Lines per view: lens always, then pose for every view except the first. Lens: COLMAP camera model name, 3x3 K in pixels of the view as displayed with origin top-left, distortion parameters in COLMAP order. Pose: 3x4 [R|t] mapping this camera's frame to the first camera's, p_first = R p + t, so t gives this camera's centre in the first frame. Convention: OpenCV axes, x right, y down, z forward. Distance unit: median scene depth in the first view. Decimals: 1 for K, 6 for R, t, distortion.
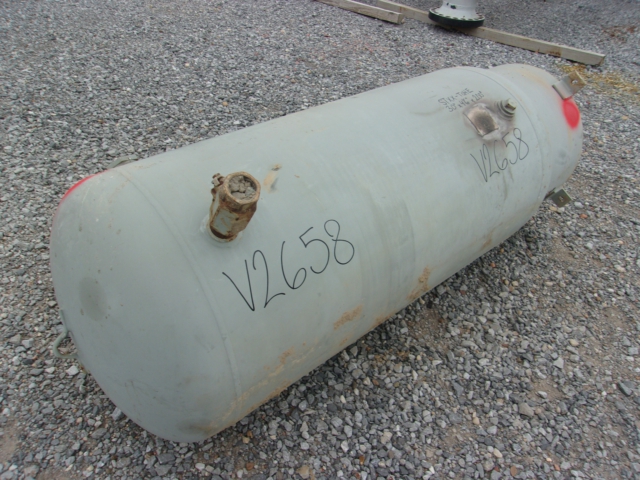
lens RADIAL K [[498.4, 0, 320.0], [0, 498.4, 240.0], [0, 0, 1]] dist [-0.009934, 0.000864]
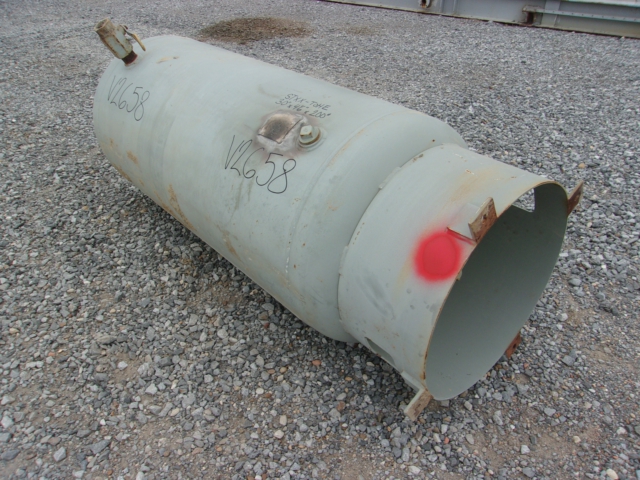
lens RADIAL K [[498.4, 0, 320.0], [0, 498.4, 240.0], [0, 0, 1]] dist [-0.009934, 0.000864]
pose [[0.011170, 0.512252, -0.858763, 1.163911], [-0.613758, 0.681517, 0.398542, -0.489298], [0.789415, 0.522620, 0.322011, 0.860594]]
